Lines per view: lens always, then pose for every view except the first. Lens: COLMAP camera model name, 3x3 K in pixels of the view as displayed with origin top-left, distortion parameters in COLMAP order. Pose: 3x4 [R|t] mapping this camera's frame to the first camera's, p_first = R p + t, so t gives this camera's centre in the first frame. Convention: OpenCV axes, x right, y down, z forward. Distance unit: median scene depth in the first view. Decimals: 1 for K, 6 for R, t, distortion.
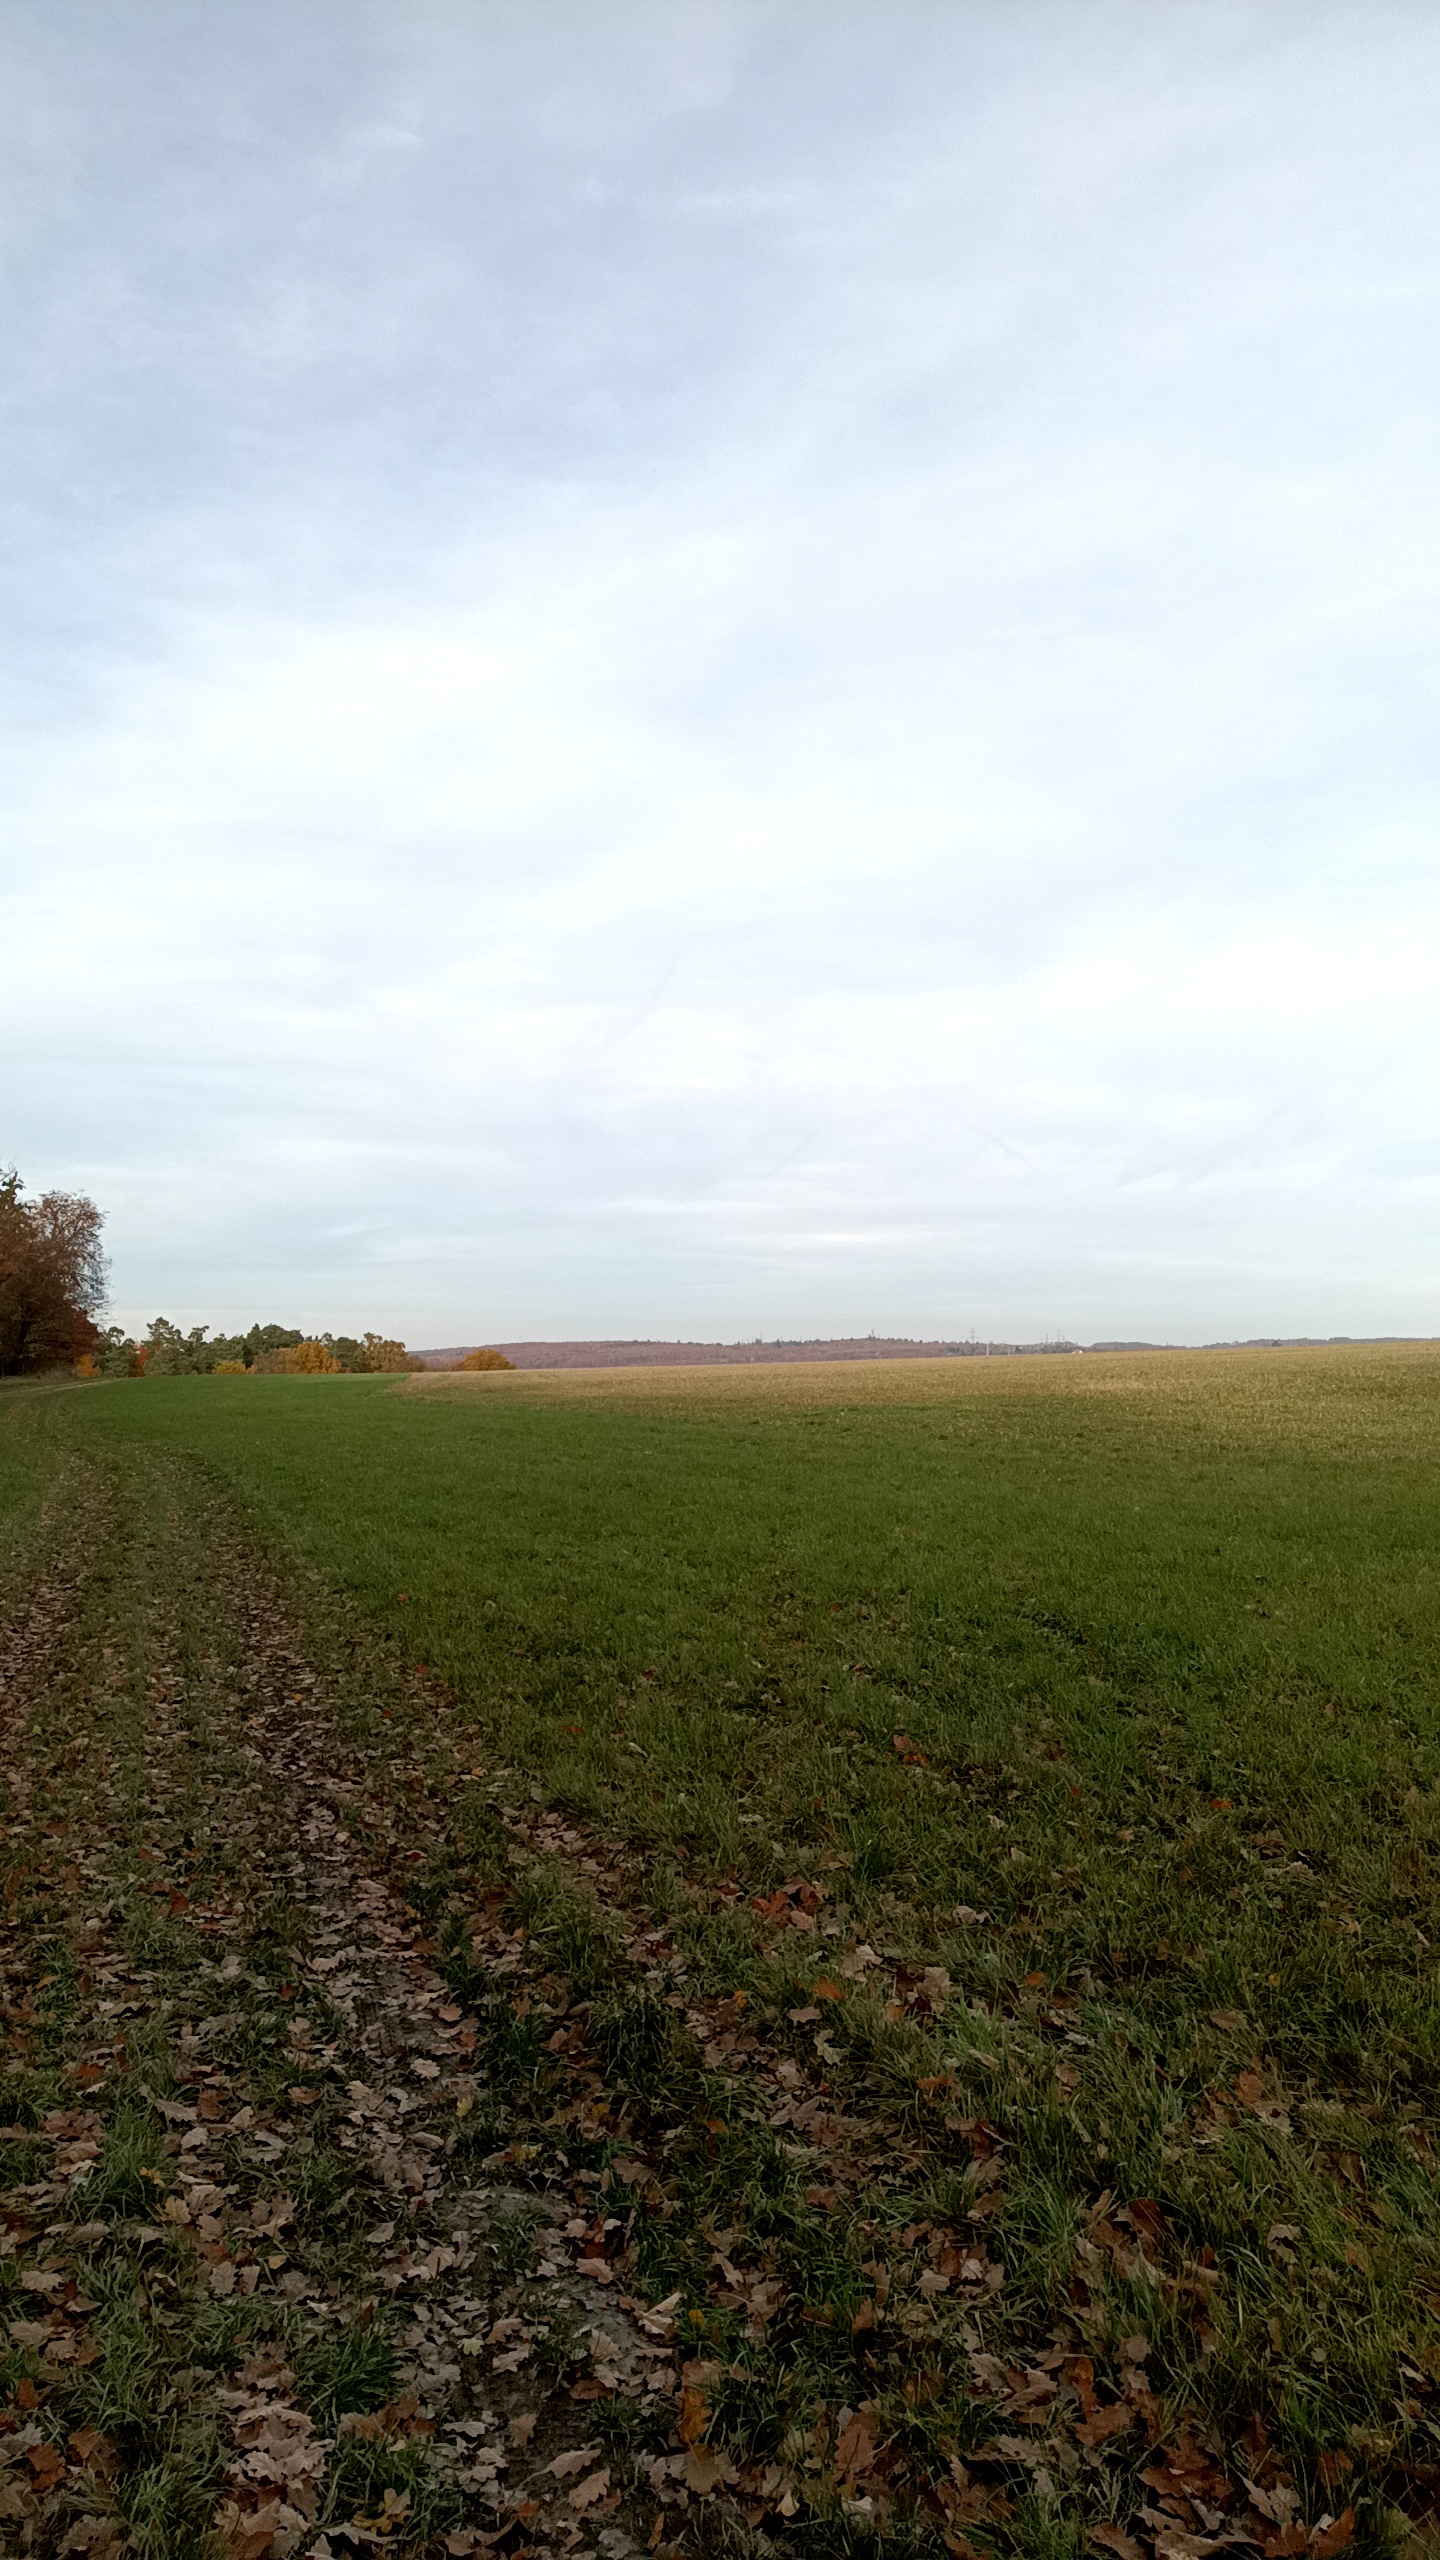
lens RADIAL K [[1881.0, 0, 723.3], [0, 1881.0, 1271.0], [0, 0, 1]] dist [0.059182, -0.069352]
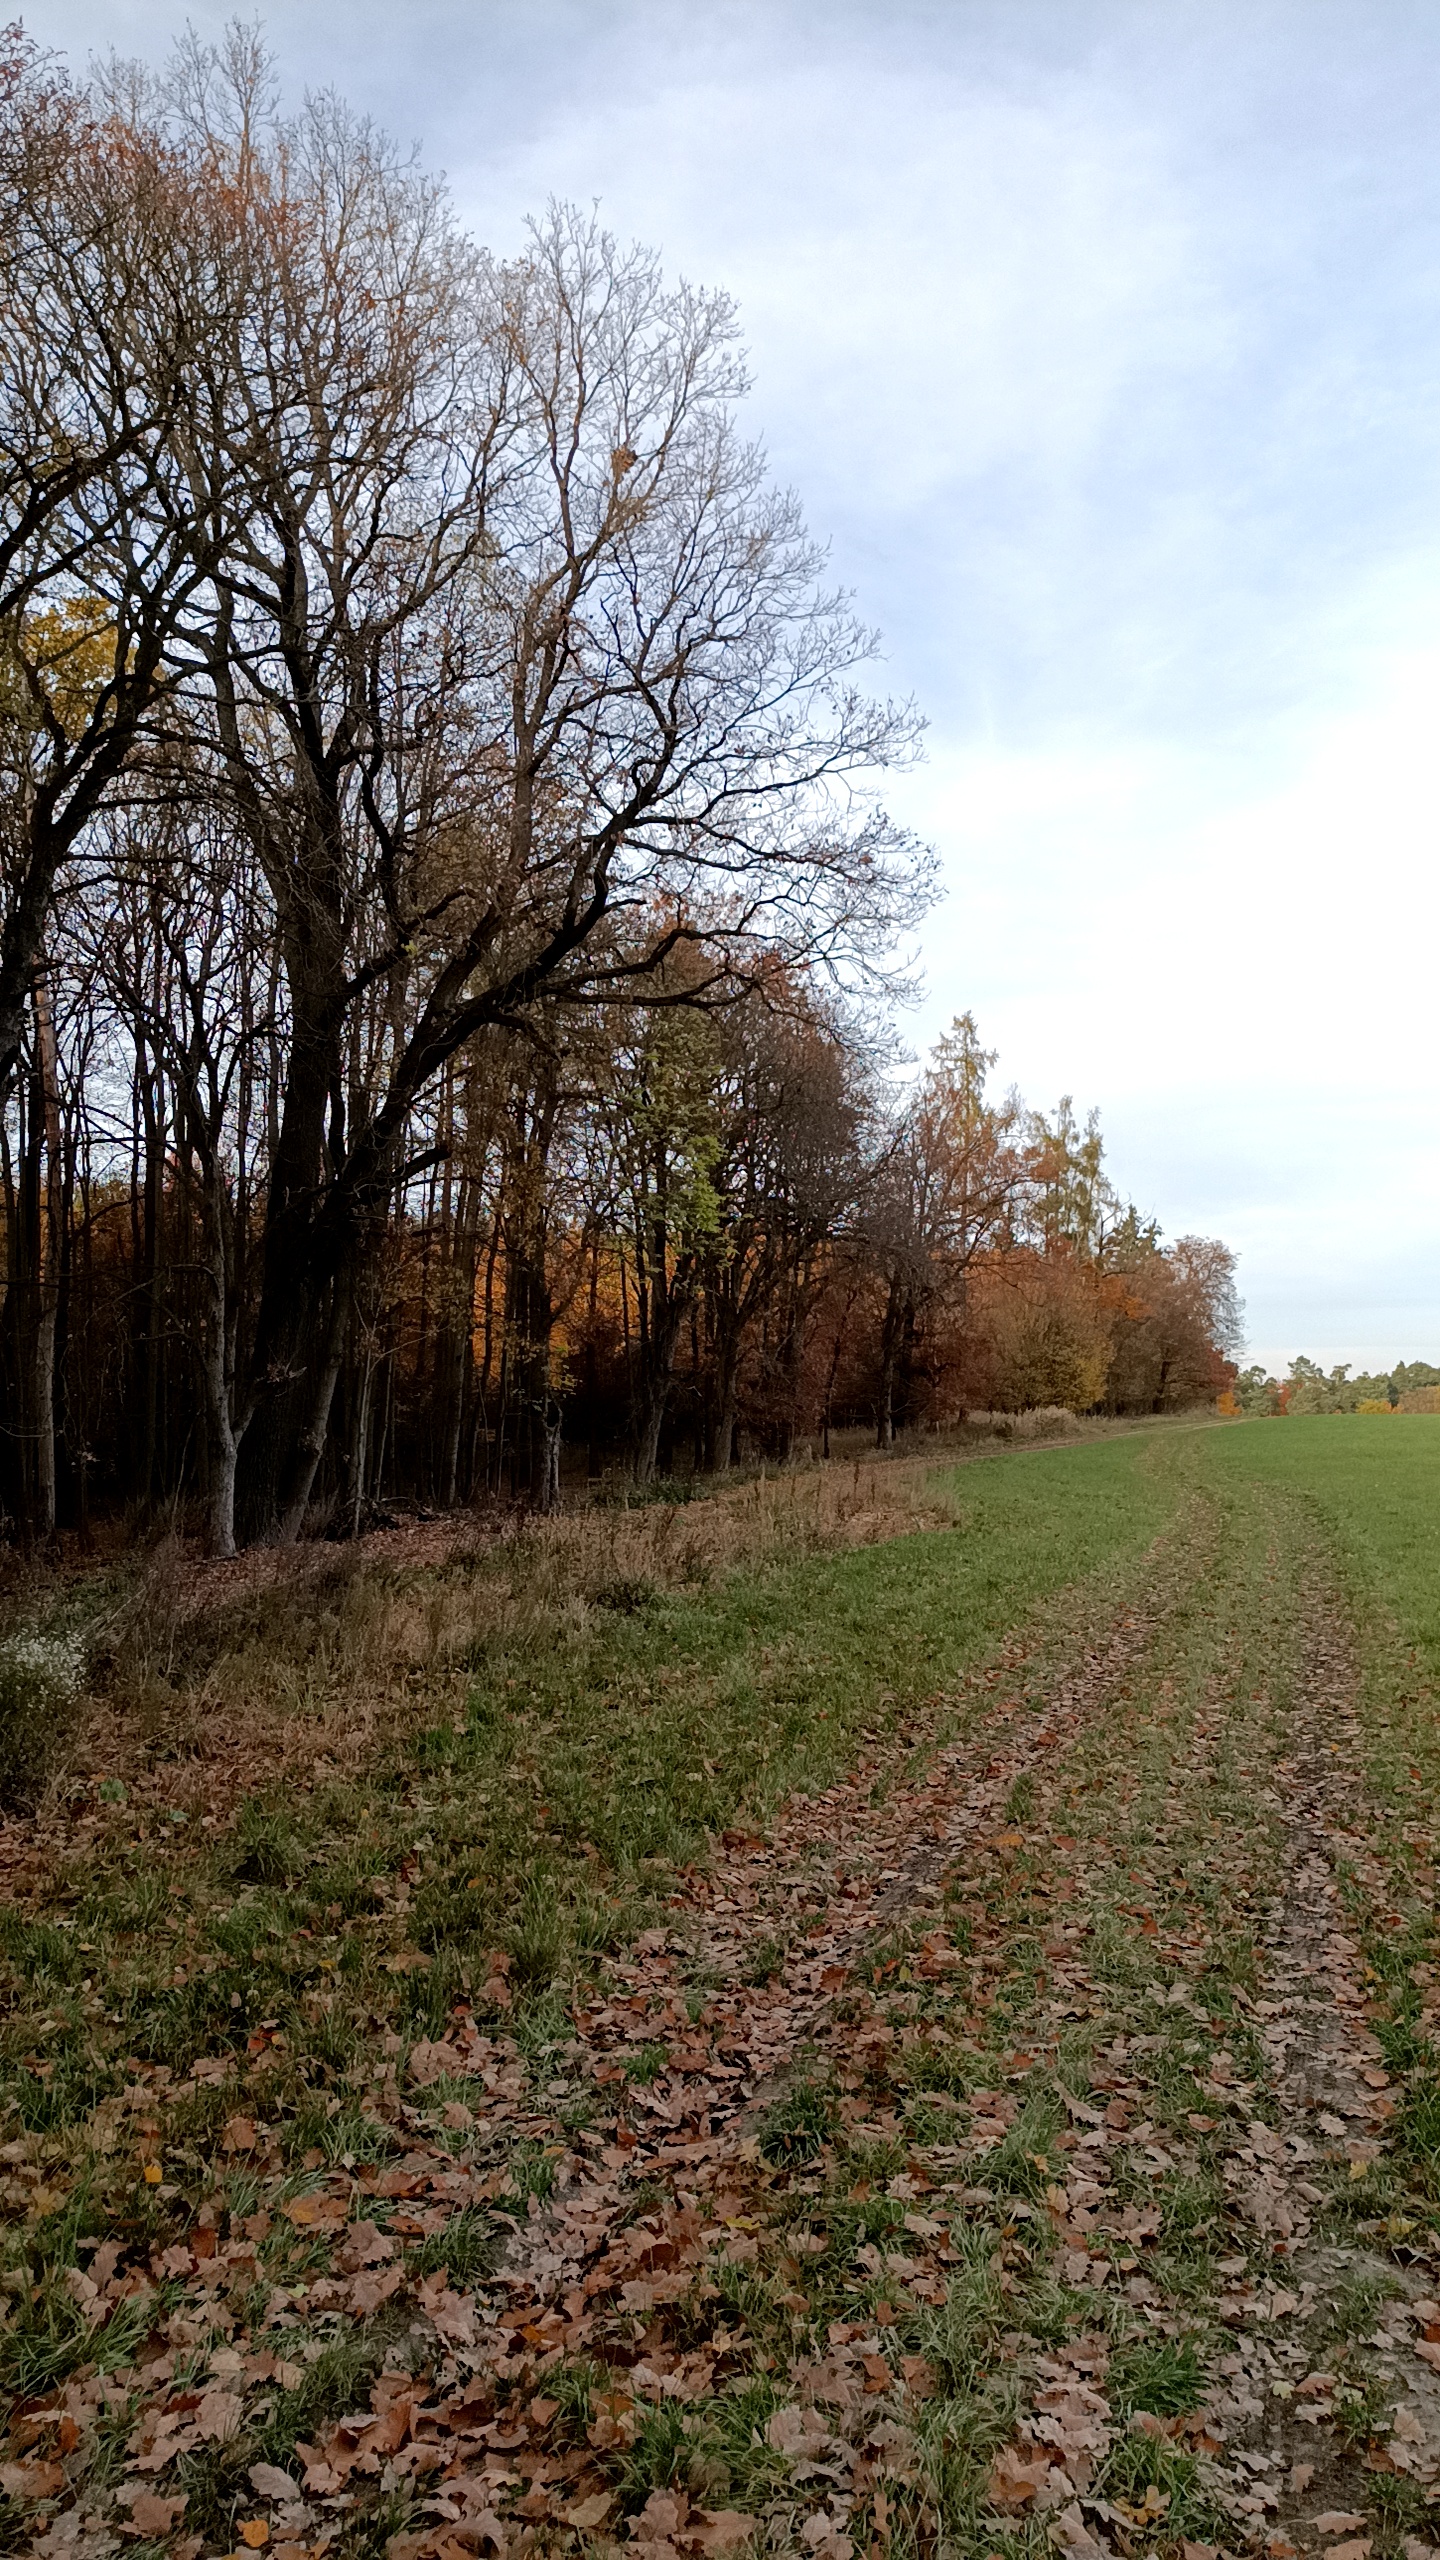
lens RADIAL K [[1889.7, 0, 754.5], [0, 1889.7, 1258.4], [0, 0, 1]] dist [0.068522, -0.074544]
pose [[0.837820, -0.040419, -0.544449, 0.139575], [0.026270, 0.999085, -0.033746, -0.010510], [0.545314, 0.013970, 0.838115, -0.019748]]
